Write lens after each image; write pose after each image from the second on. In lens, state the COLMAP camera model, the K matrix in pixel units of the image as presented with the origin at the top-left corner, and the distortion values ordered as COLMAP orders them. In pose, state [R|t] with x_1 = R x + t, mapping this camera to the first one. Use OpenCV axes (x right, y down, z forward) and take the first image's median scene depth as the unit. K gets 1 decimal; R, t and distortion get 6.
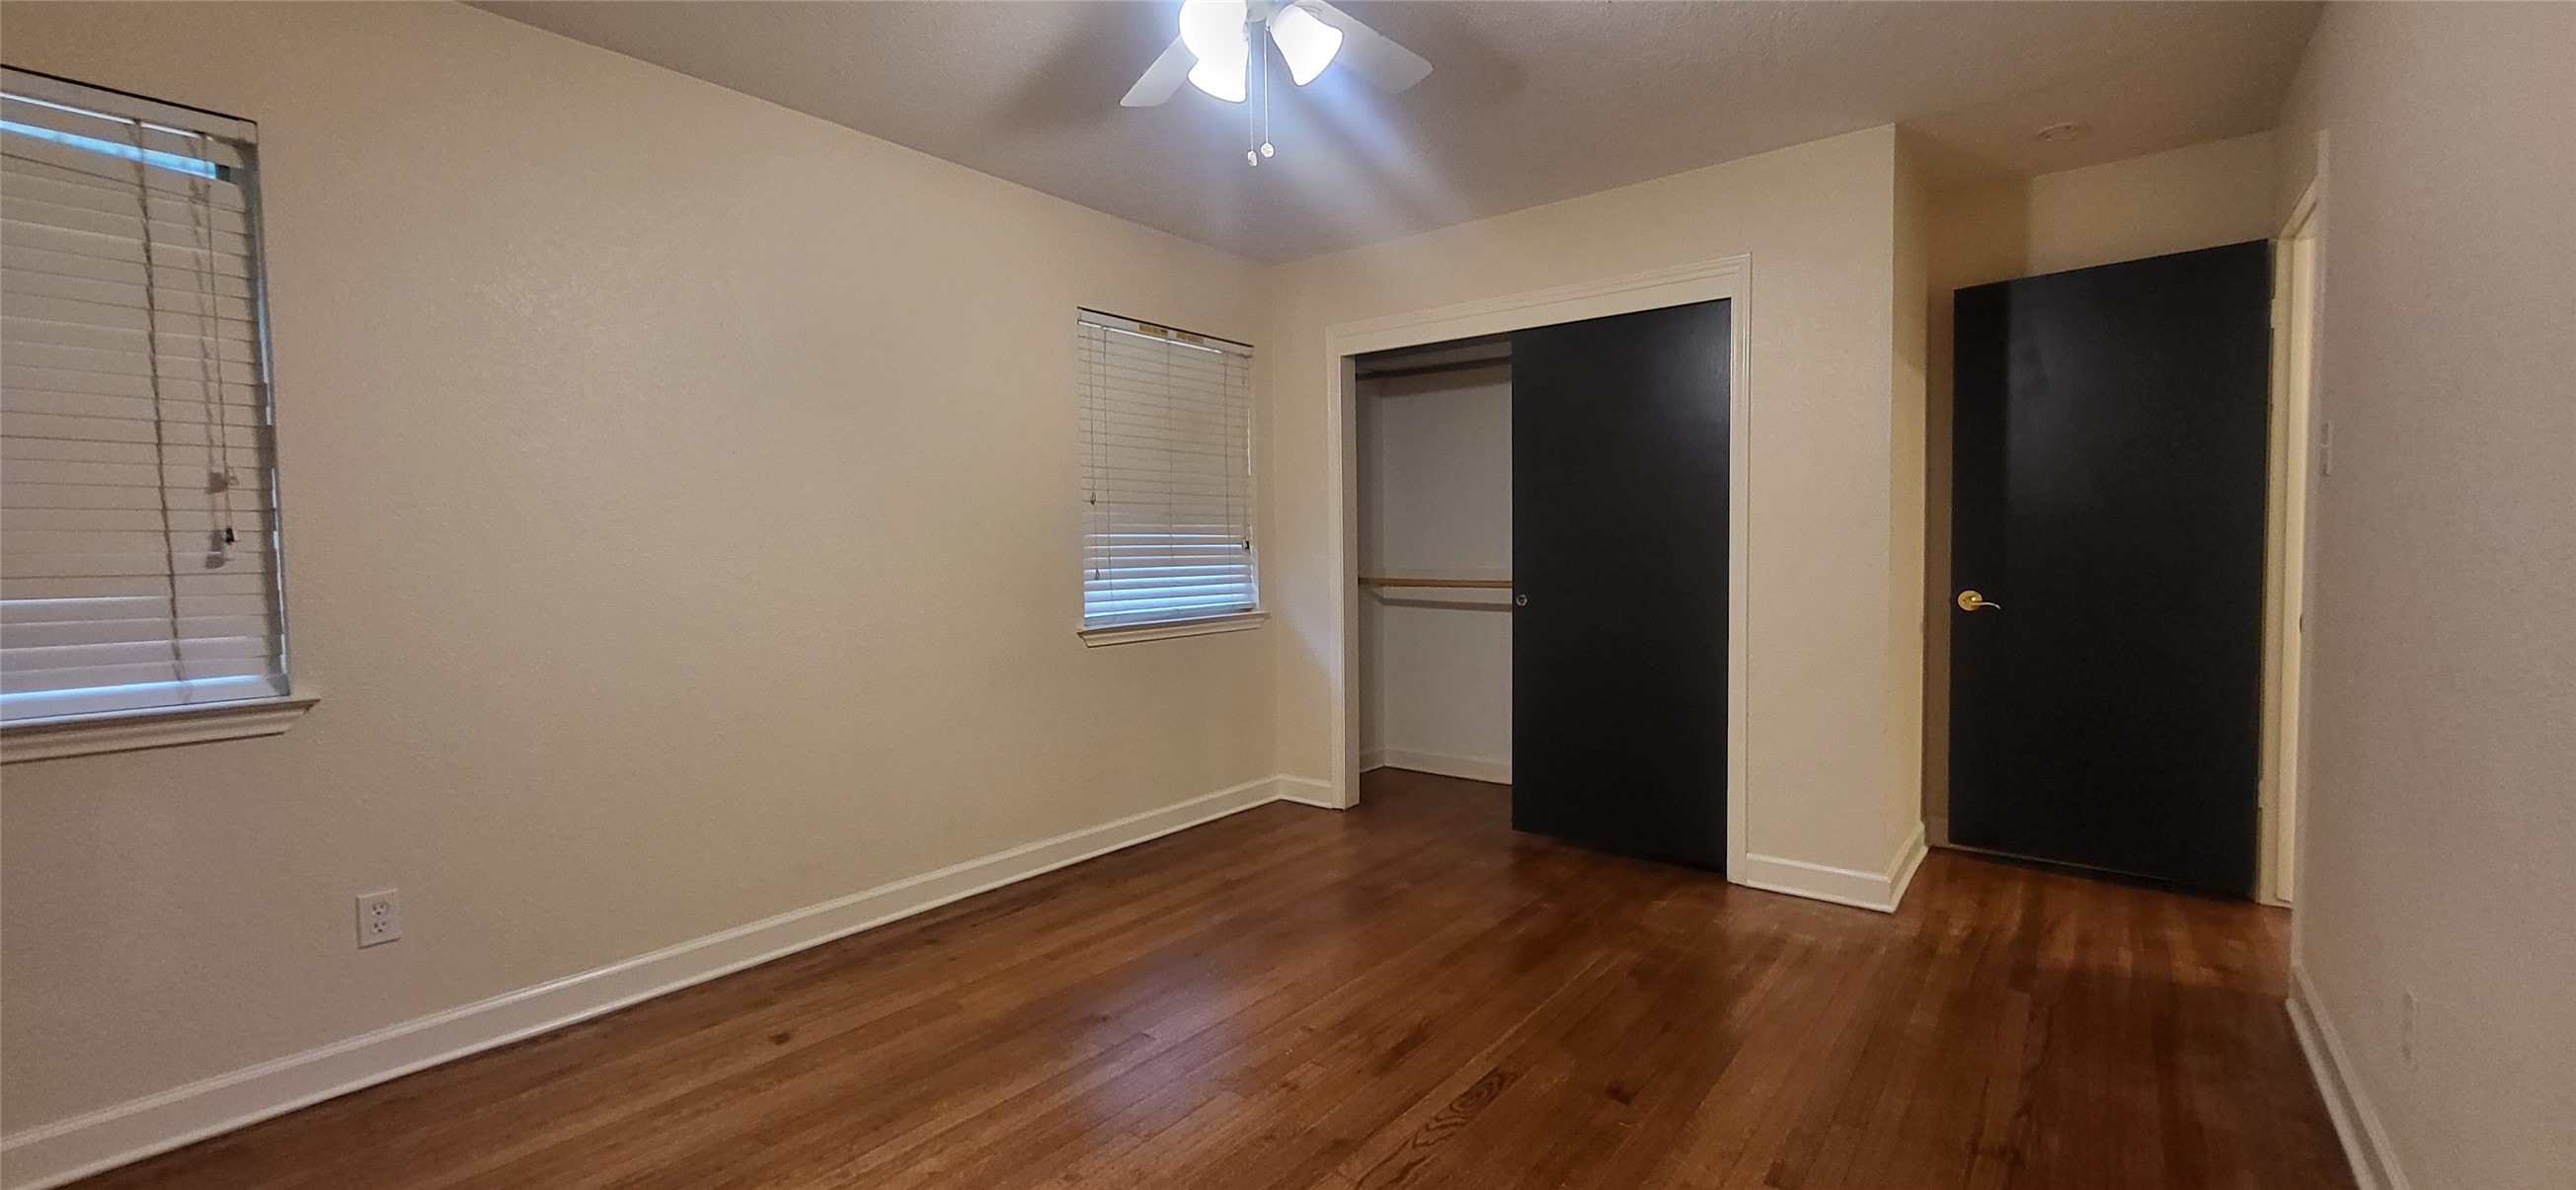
lens RADIAL K [[1020.9, 0, 1277.8], [0, 1020.9, 597.9], [0, 0, 1]] dist [-0.001413, 0.000395]
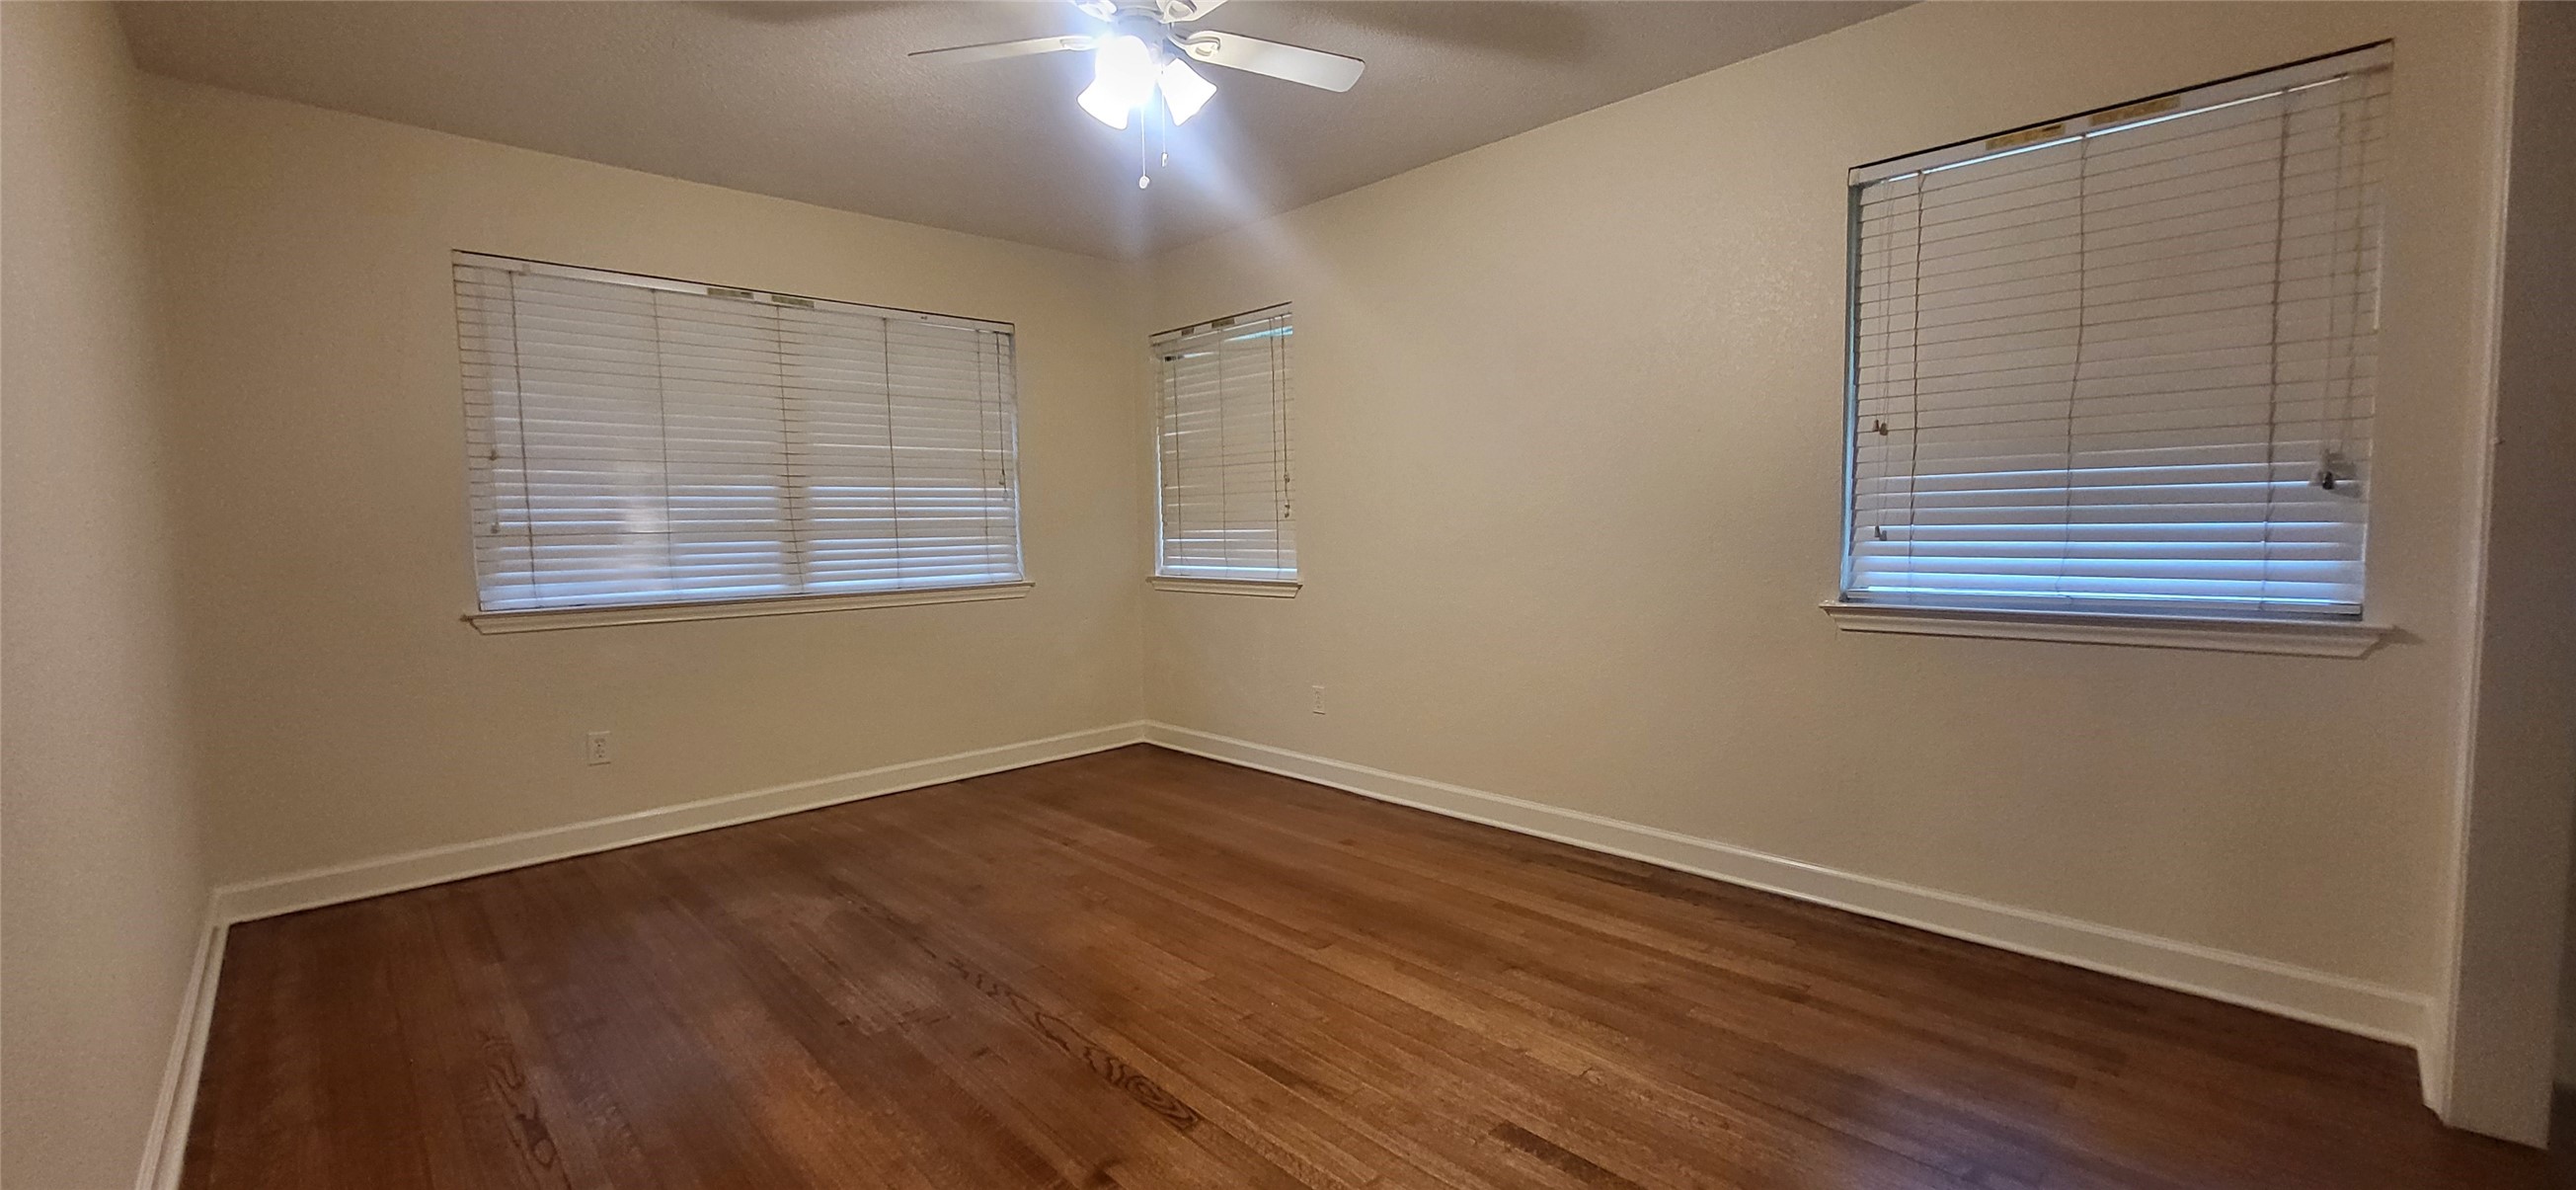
lens RADIAL K [[1020.9, 0, 1277.8], [0, 1020.9, 597.9], [0, 0, 1]] dist [-0.001413, 0.000395]
pose [[-0.129267, 0.091850, -0.987347, 0.602892], [-0.025400, 0.995067, 0.095894, -0.036339], [0.991284, 0.037474, -0.126296, 0.684074]]
